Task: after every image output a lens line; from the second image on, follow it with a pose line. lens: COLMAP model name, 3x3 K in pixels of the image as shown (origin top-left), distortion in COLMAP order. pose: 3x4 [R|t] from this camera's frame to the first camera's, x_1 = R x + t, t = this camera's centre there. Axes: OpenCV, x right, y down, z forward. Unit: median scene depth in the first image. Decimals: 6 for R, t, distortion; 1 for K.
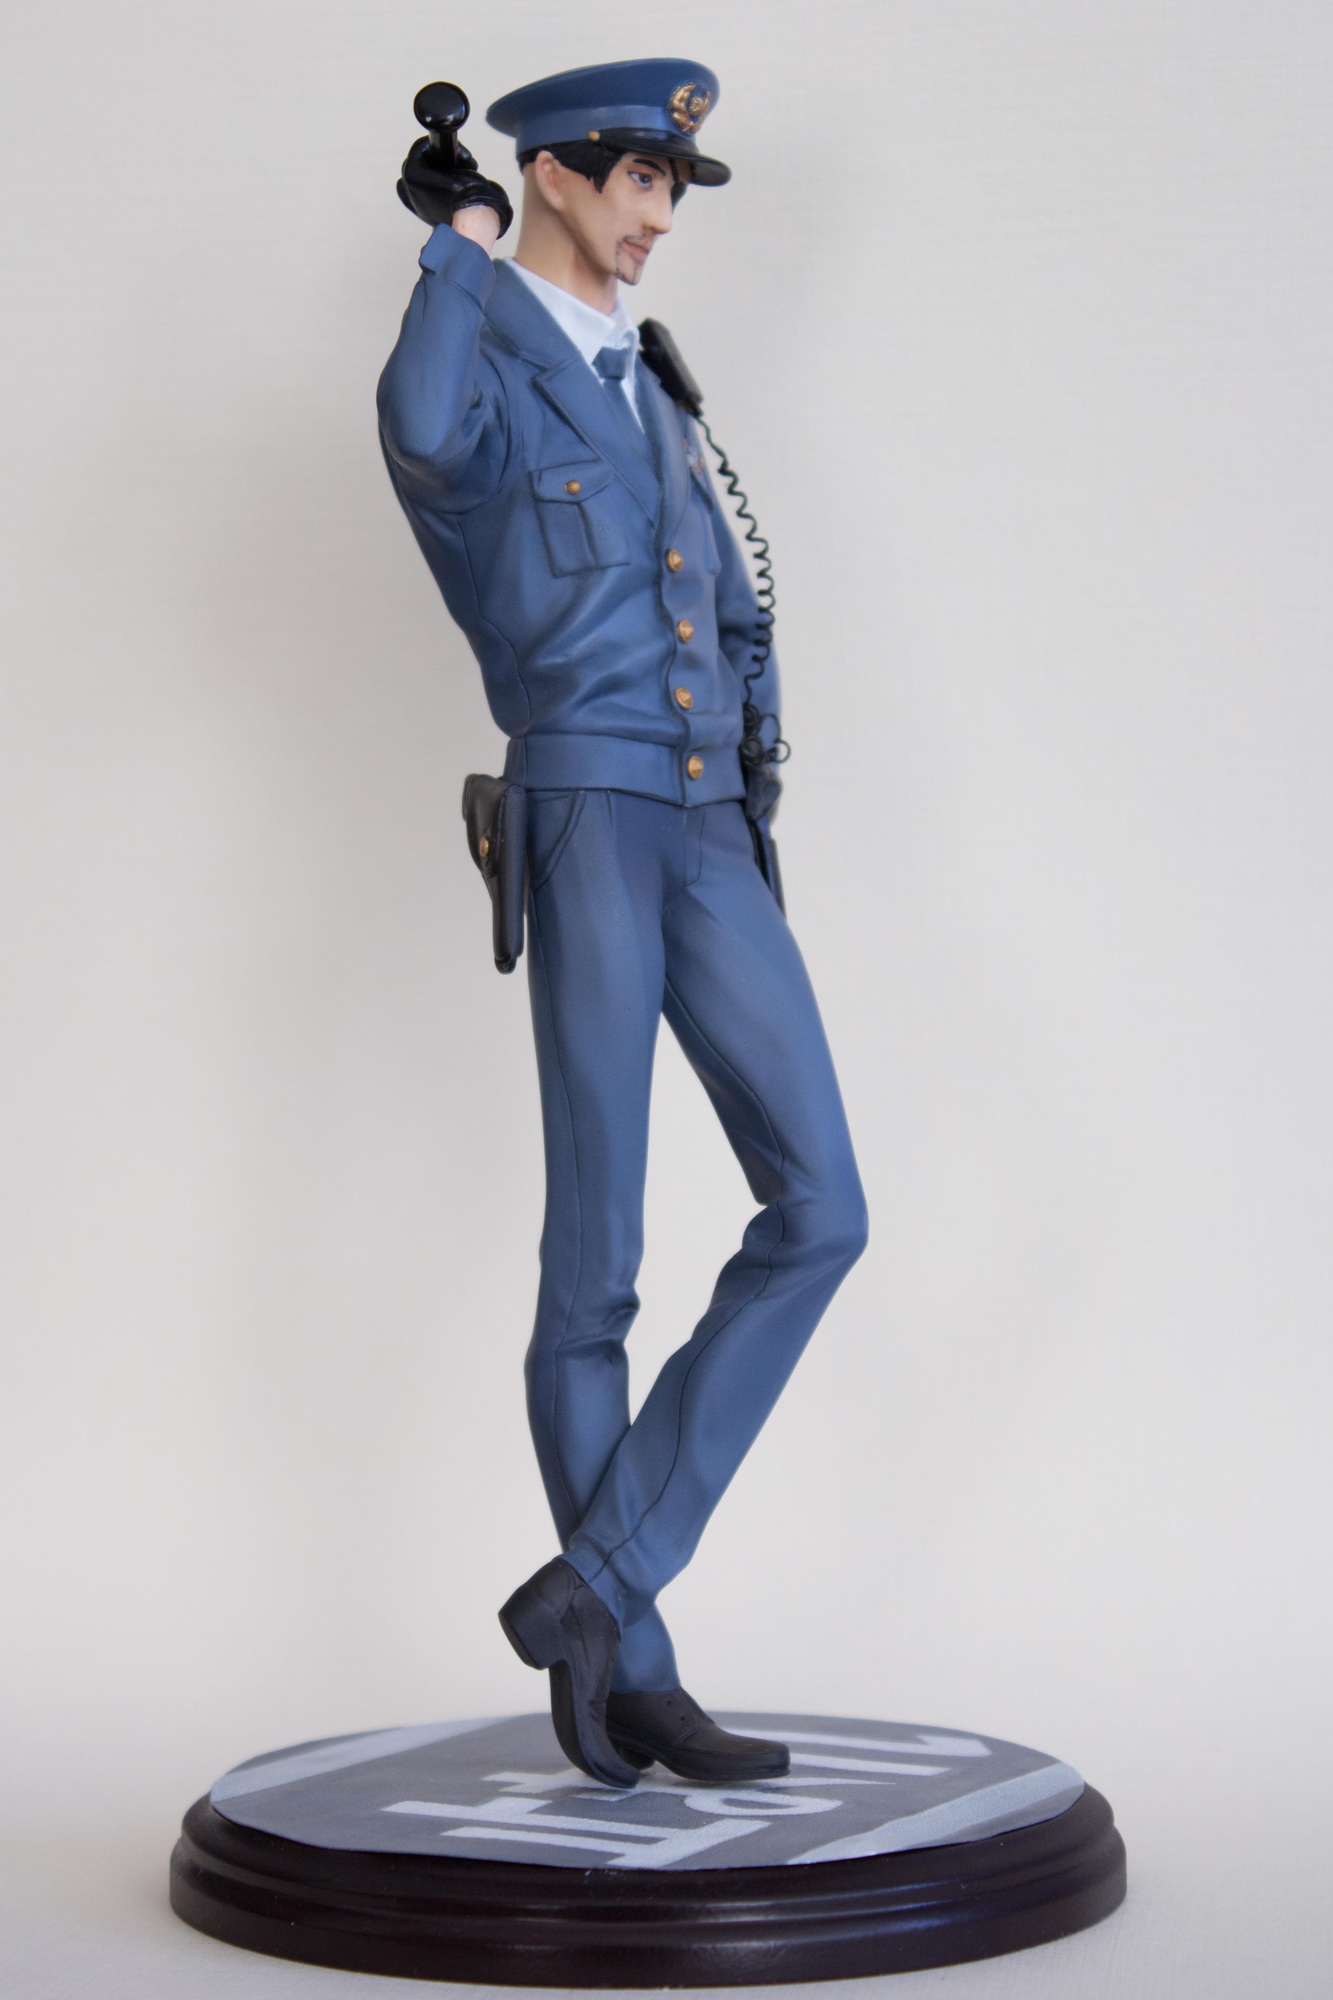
lens RADIAL K [[4716.3, 0, 612.5], [0, 4716.3, 991.6], [0, 0, 1]] dist [0.050777, 0.058684]
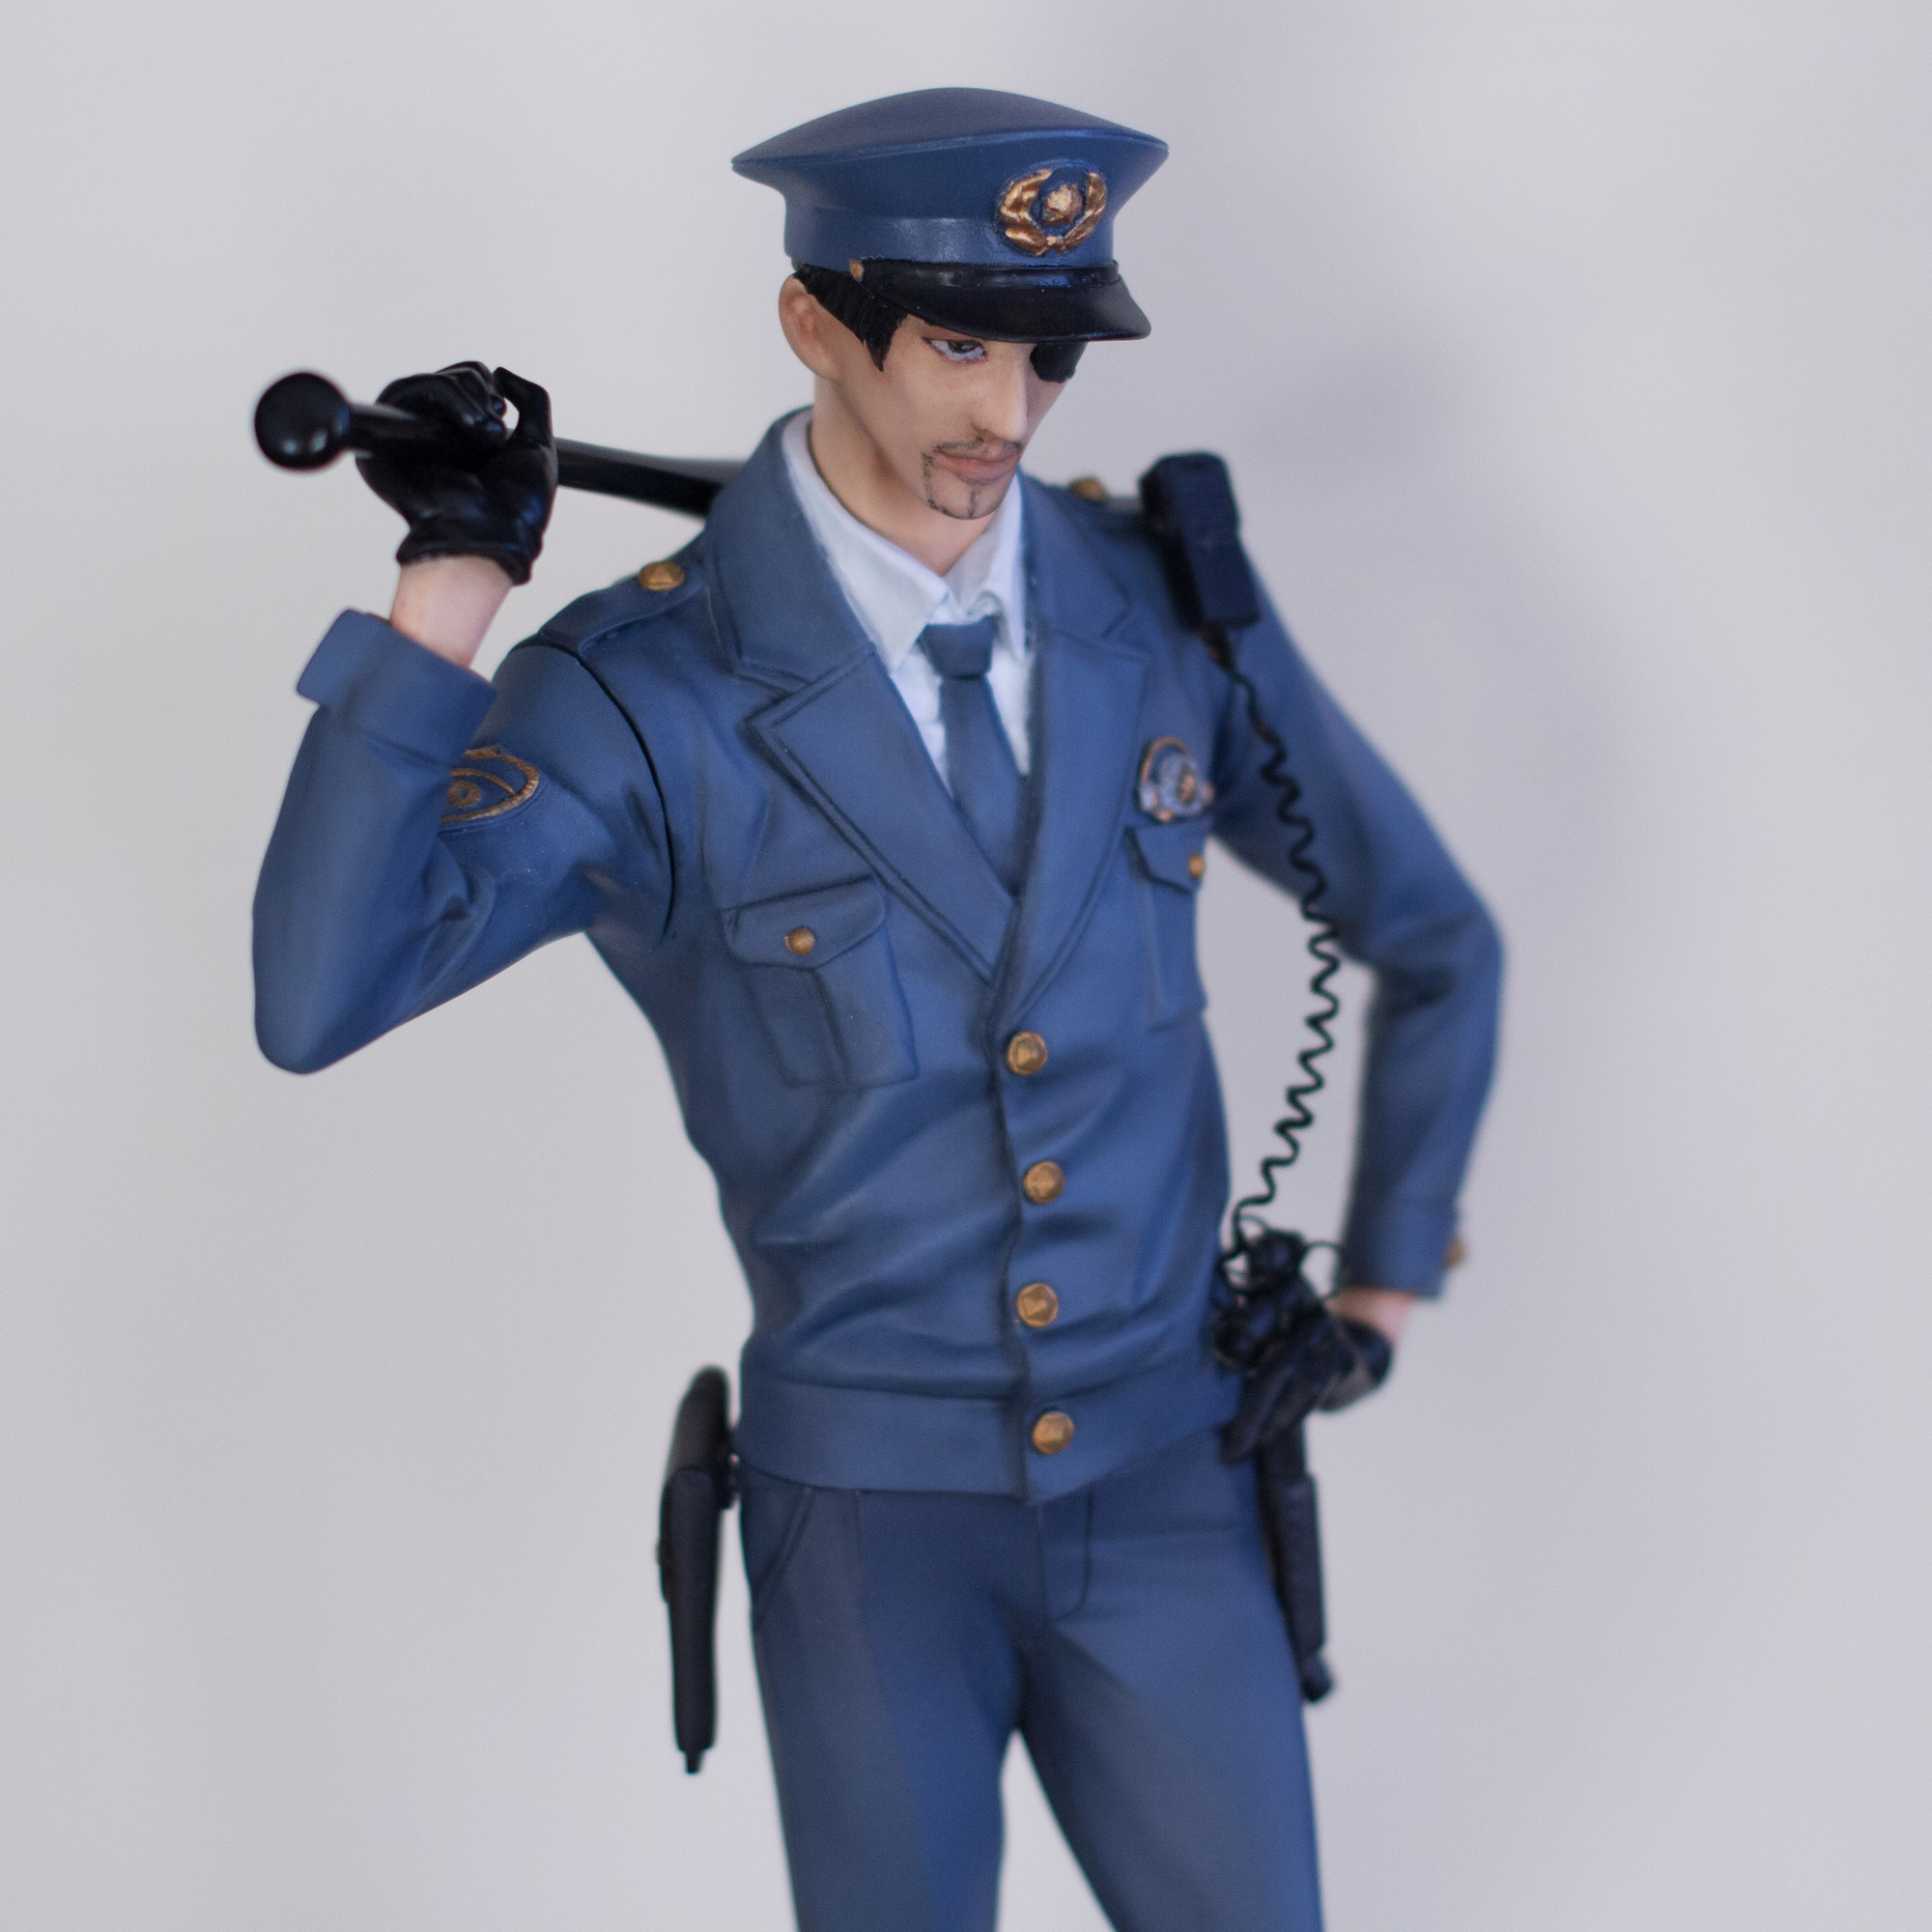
lens RADIAL K [[6526.6, 0, 966.0], [0, 6526.6, 966.0], [0, 0, 1]] dist [-0.196177, -0.461009]
pose [[0.891338, 0.126566, -0.435313, 0.326260], [0.013170, 0.952602, 0.303934, -0.324896], [0.453148, -0.276641, 0.847424, 0.380759]]
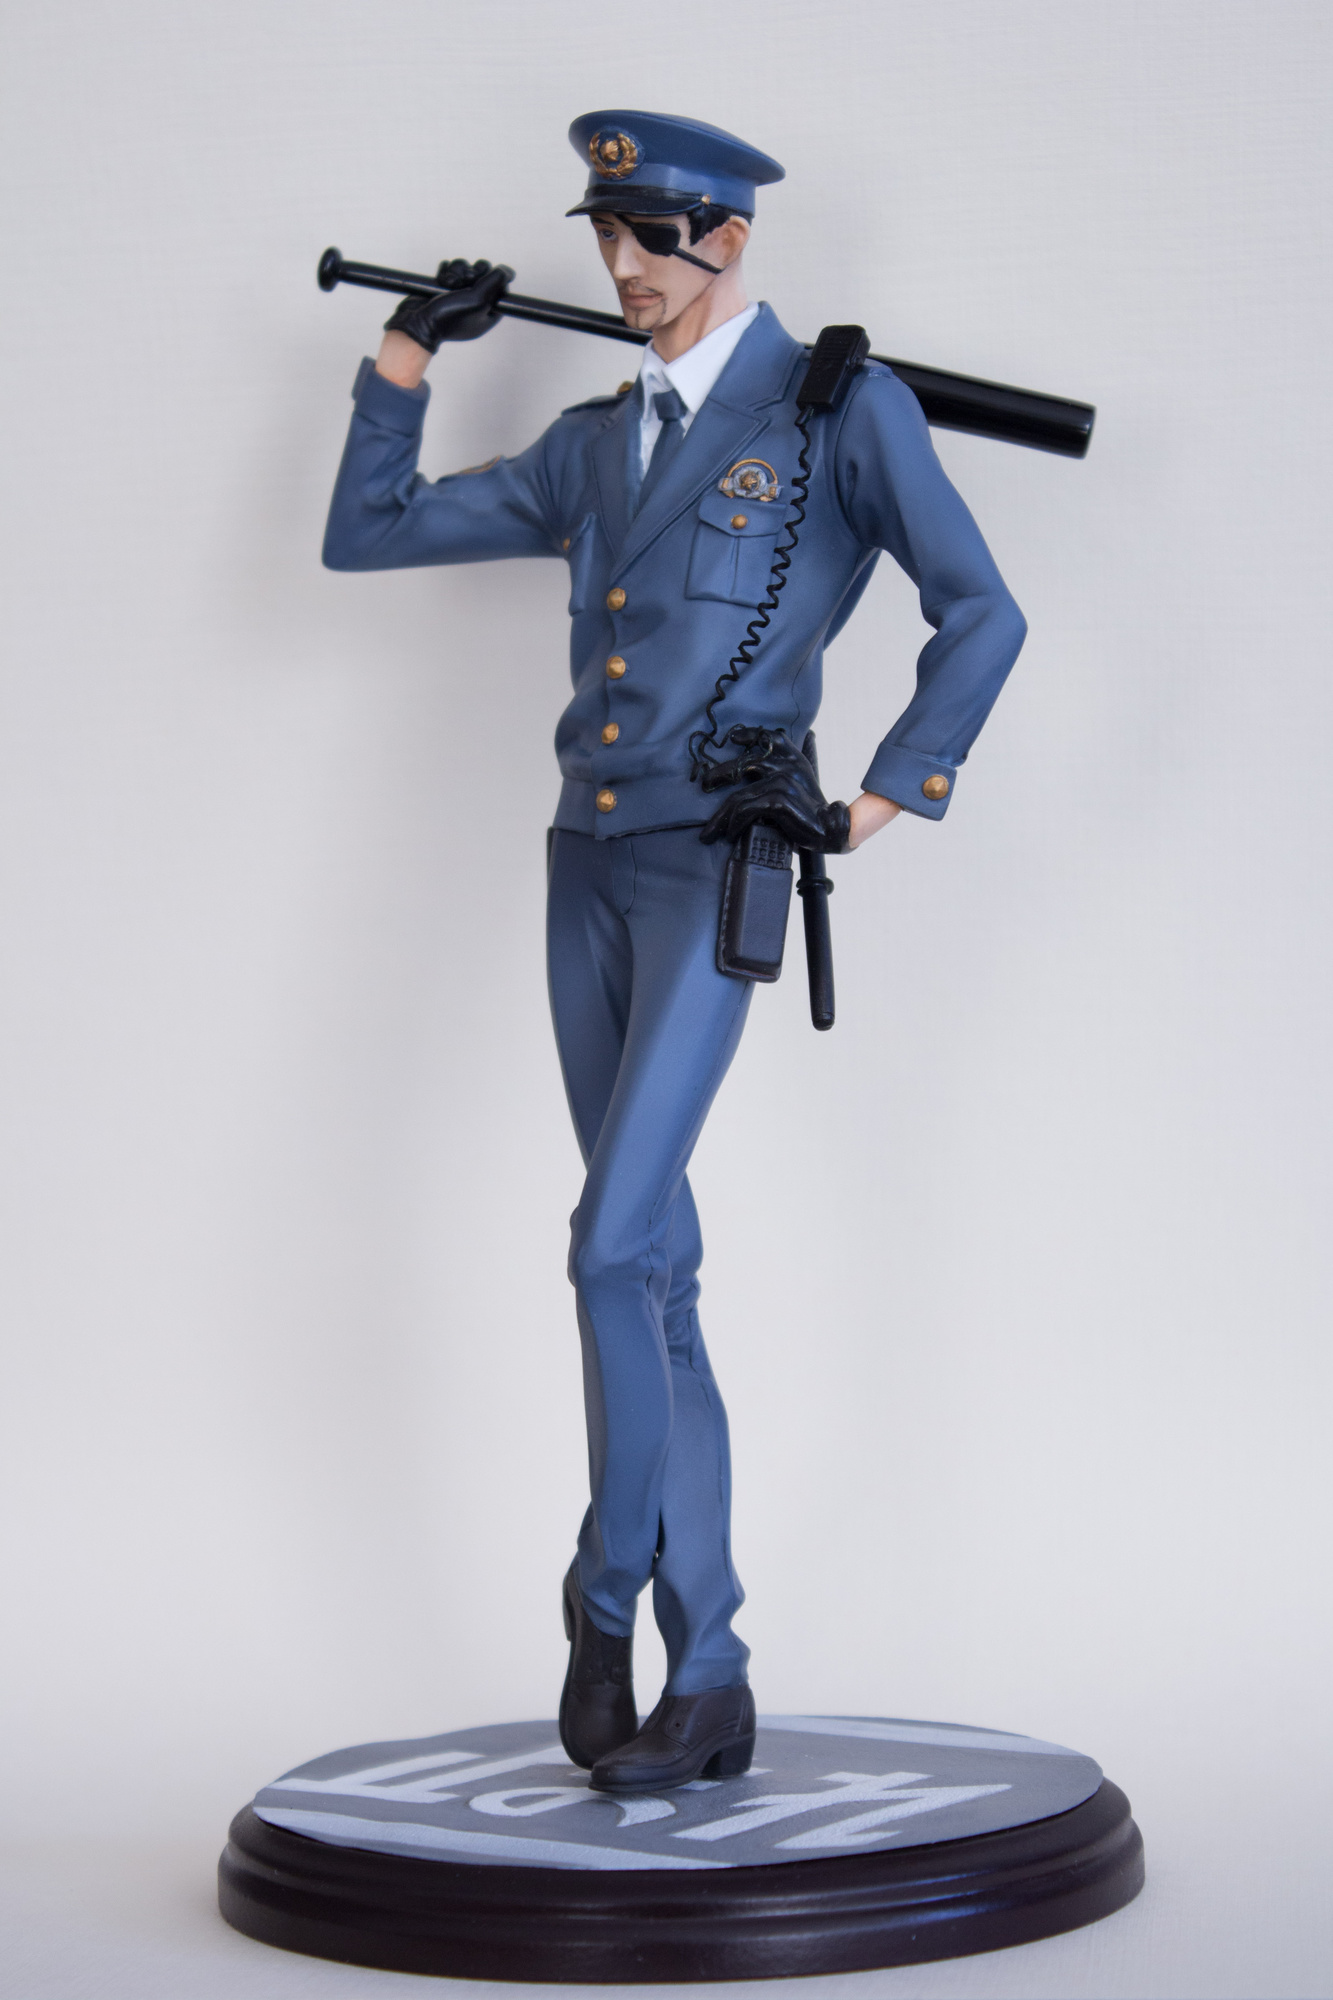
lens RADIAL K [[4716.3, 0, 612.5], [0, 4716.3, 991.6], [0, 0, 1]] dist [0.050777, 0.058684]
pose [[-0.130260, 0.012985, -0.991395, 1.040018], [0.026210, 0.999610, 0.009649, -0.015821], [0.991133, -0.024728, -0.130550, 1.136811]]
